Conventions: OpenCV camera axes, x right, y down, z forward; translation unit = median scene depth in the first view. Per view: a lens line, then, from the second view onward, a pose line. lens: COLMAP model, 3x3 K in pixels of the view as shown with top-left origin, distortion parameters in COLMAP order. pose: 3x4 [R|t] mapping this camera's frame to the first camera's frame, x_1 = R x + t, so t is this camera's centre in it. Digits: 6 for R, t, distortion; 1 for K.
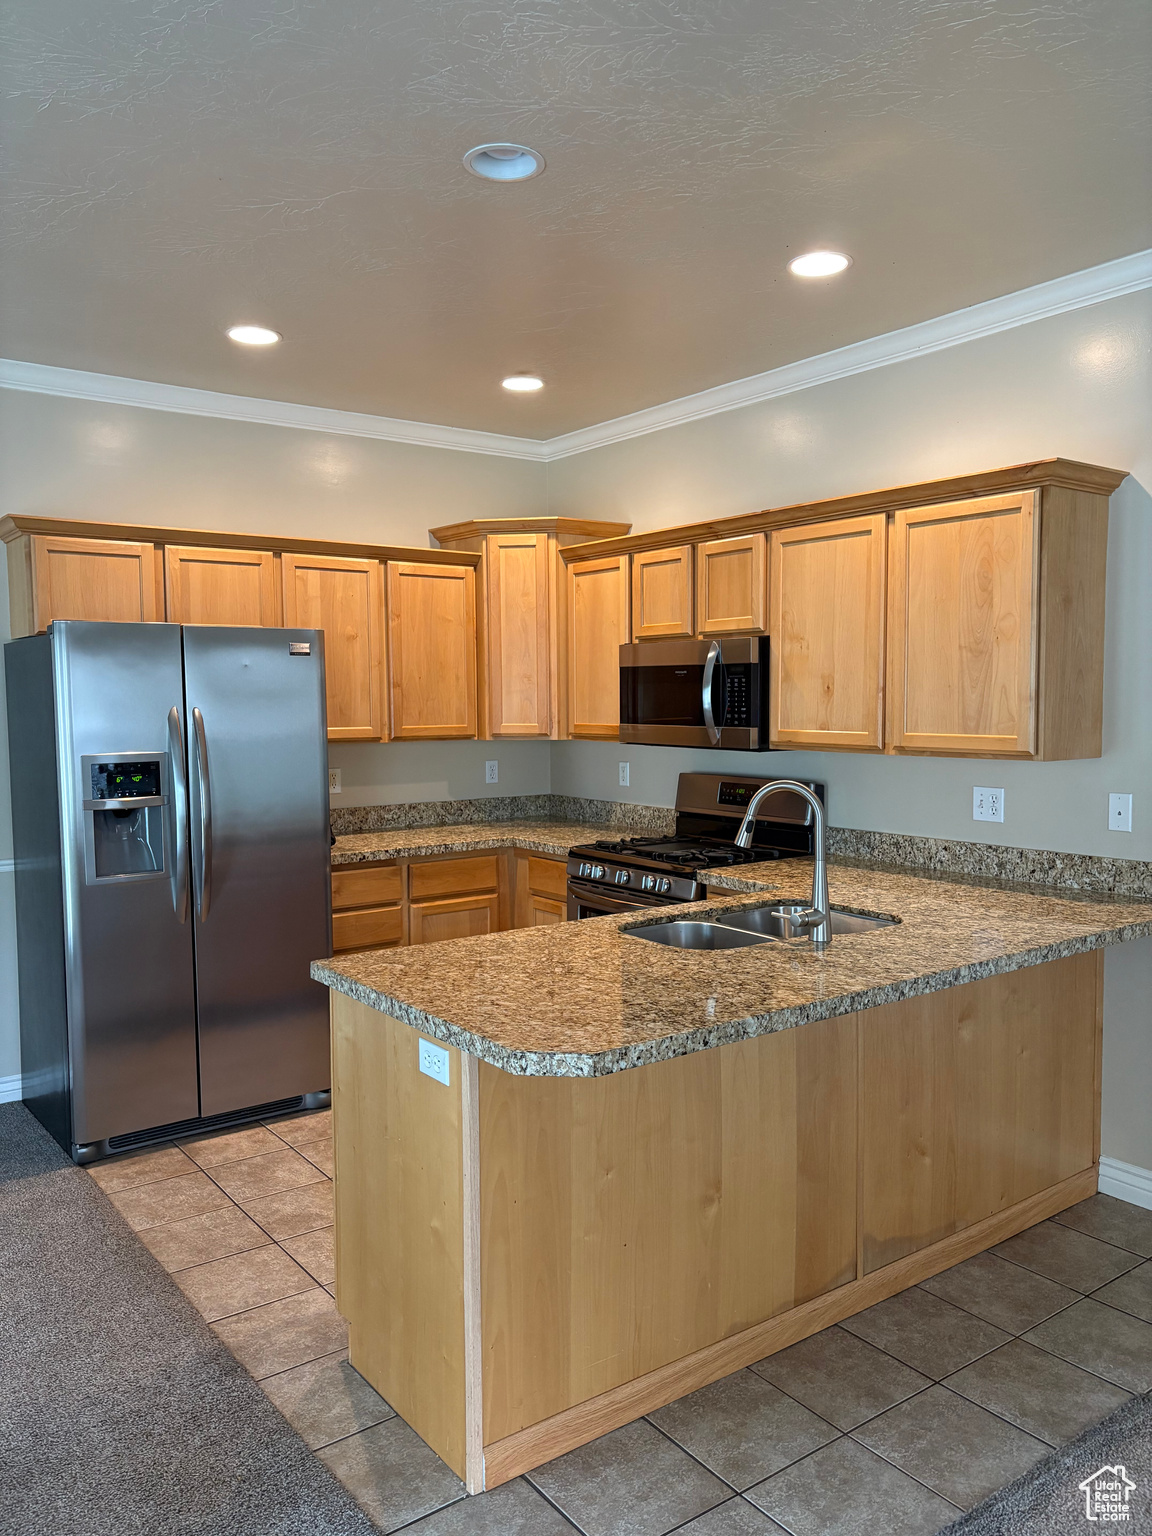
lens RADIAL K [[1157.8, 0, 579.9], [0, 1157.8, 775.2], [0, 0, 1]] dist [0.039183, -0.036102]
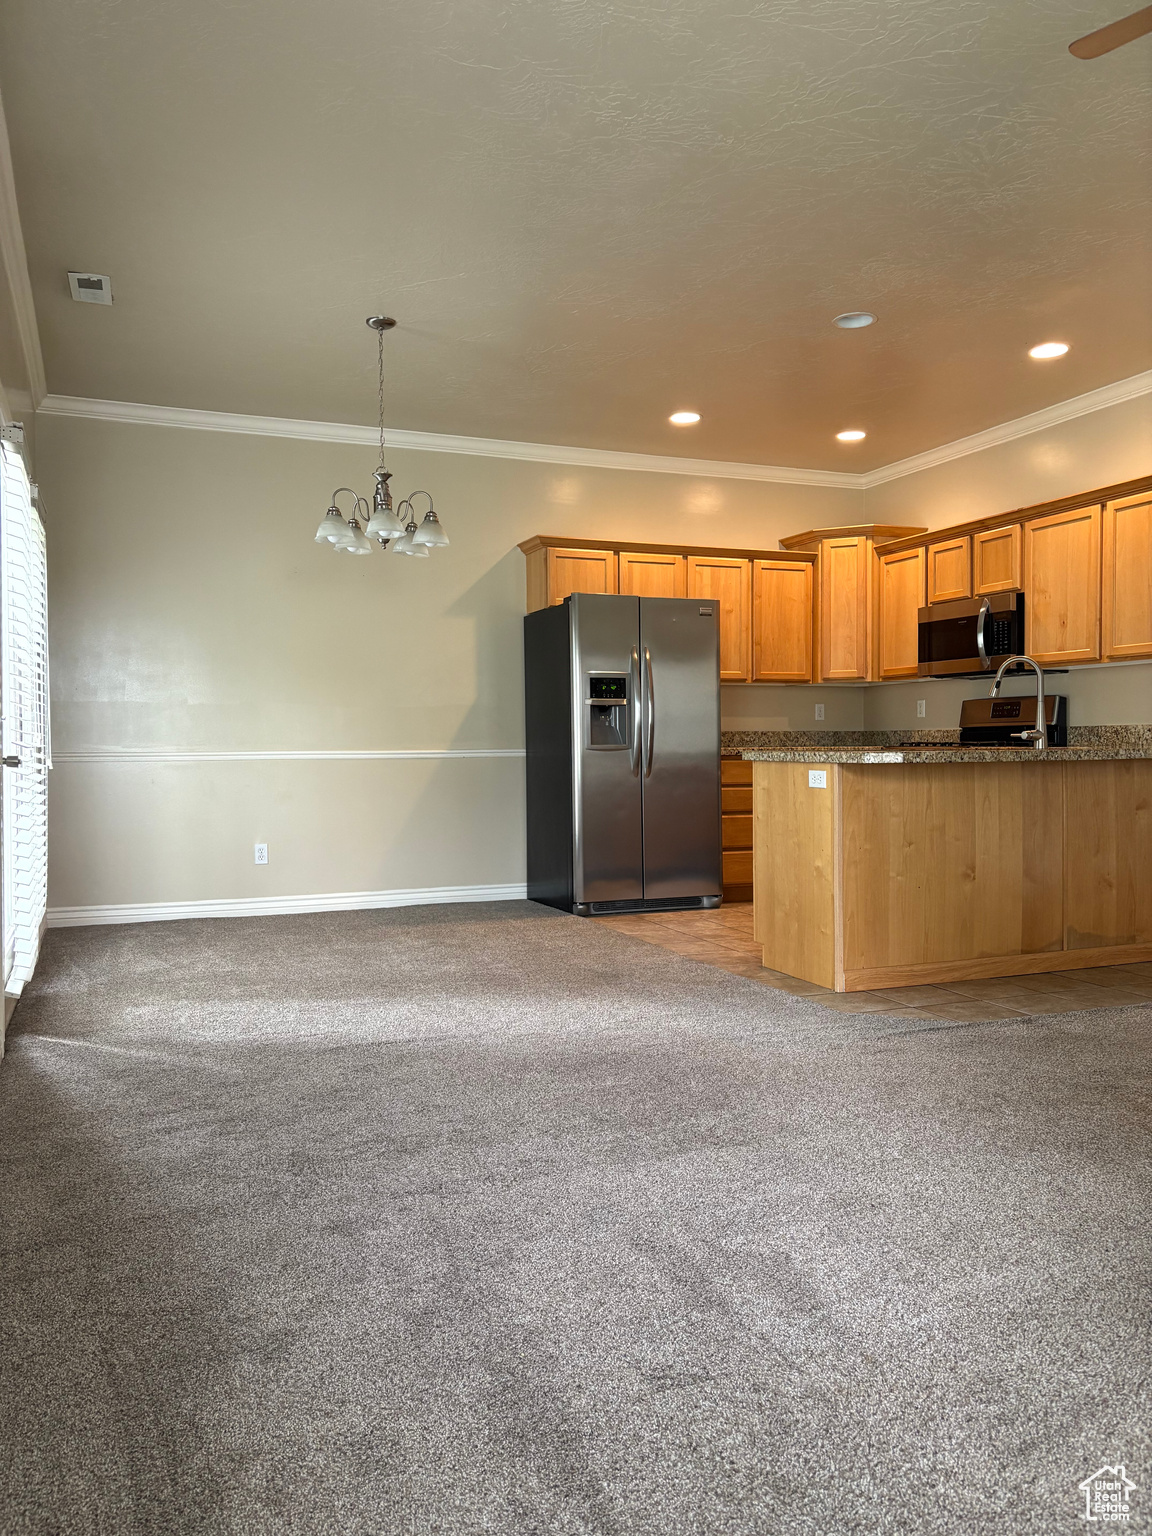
lens RADIAL K [[1157.8, 0, 563.4], [0, 1157.8, 770.9], [0, 0, 1]] dist [0.039183, -0.036102]
pose [[0.966244, 0.008150, -0.257499, -0.020243], [-0.018782, 0.999068, -0.038856, 0.175670], [0.256942, 0.042381, 0.965497, -0.575478]]
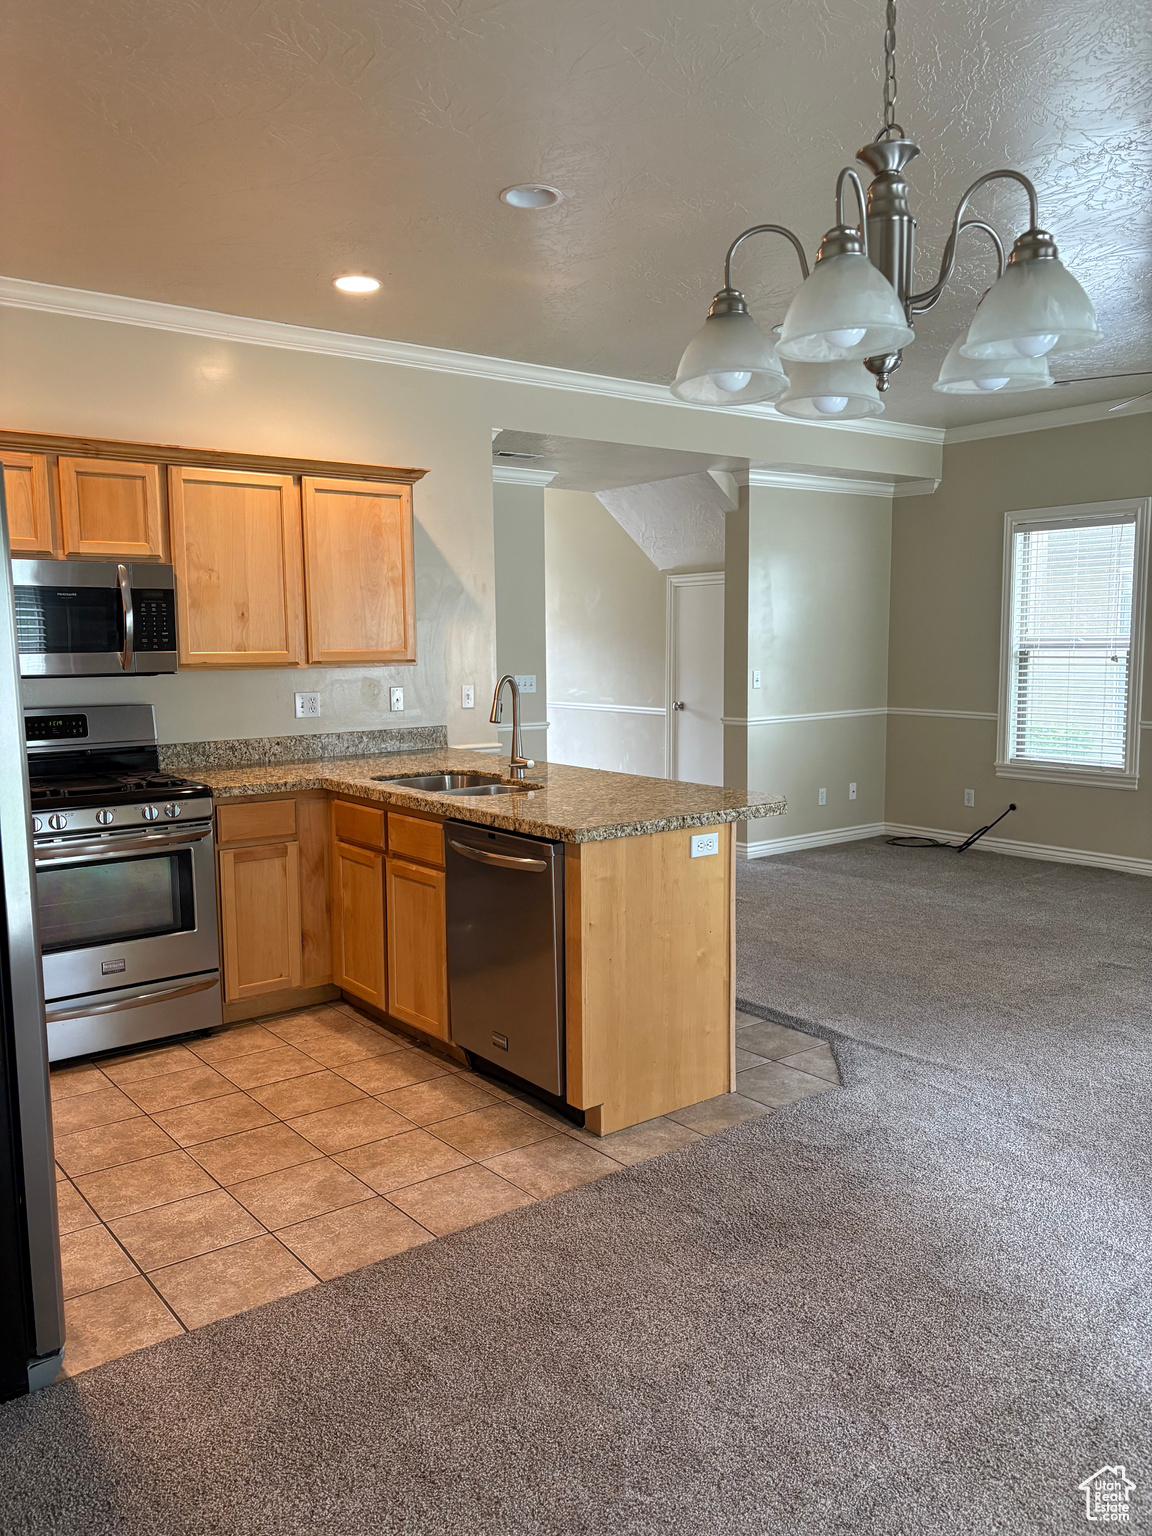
lens RADIAL K [[1157.8, 0, 576.5], [0, 1157.8, 767.9], [0, 0, 1]] dist [0.039183, -0.036102]
pose [[-0.019366, -0.106437, 0.994131, -0.911558], [0.081211, 0.990864, 0.107669, -0.019925], [-0.996509, 0.082819, -0.010545, 0.652266]]
